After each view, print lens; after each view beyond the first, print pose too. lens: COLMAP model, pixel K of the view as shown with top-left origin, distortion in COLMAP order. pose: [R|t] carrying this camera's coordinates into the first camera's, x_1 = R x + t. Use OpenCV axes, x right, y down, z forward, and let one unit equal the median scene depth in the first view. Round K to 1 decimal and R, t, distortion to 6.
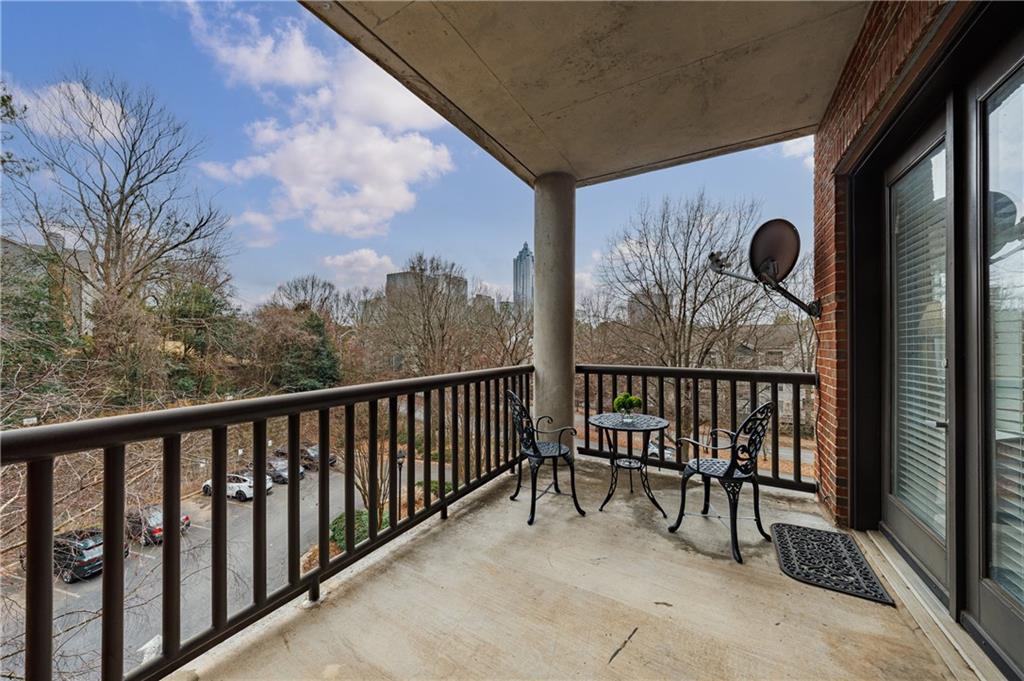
lens RADIAL K [[363.5, 0, 512.0], [0, 363.5, 340.5], [0, 0, 1]] dist [0.000781, 0.000119]
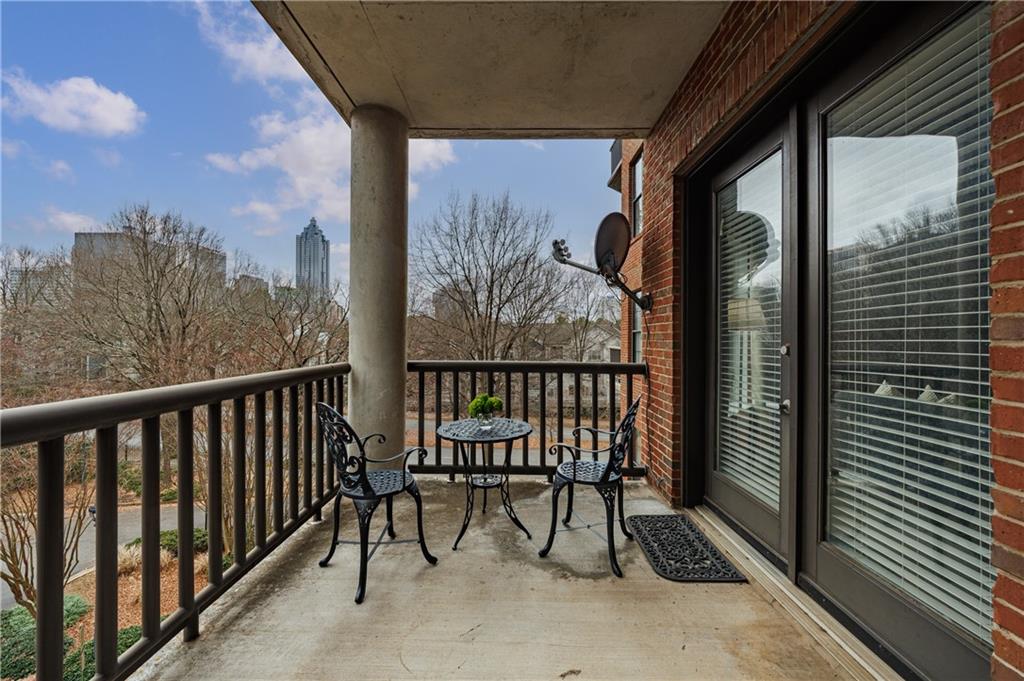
lens RADIAL K [[380.5, 0, 518.3], [0, 380.5, 339.1], [0, 0, 1]] dist [0.007333, -0.007265]
pose [[0.861426, 0.006206, 0.507846, -0.050689], [-0.010185, 0.999935, 0.005056, 0.016876], [-0.507781, -0.009528, 0.861433, 0.233667]]
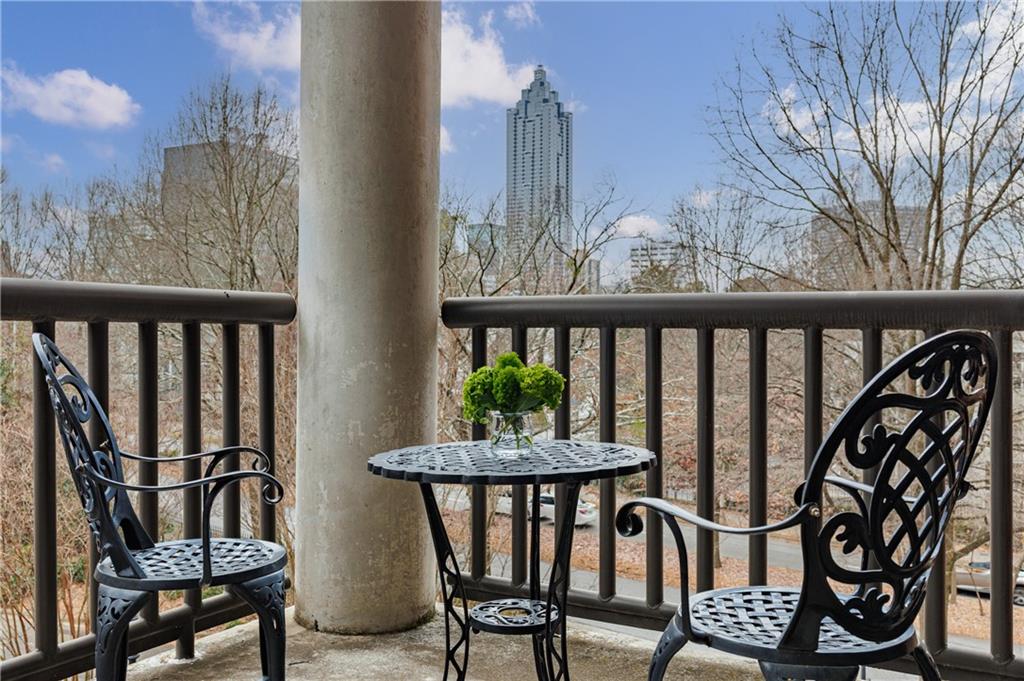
lens RADIAL K [[970.0, 0, 512.0], [0, 970.0, 340.5], [0, 0, 1]] dist [-0.001150, -0.001351]
pose [[0.999865, 0.001310, 0.016378, 0.305010], [-0.001558, 0.999884, 0.015120, 0.124179], [-0.016356, -0.015143, 0.999752, 0.282421]]
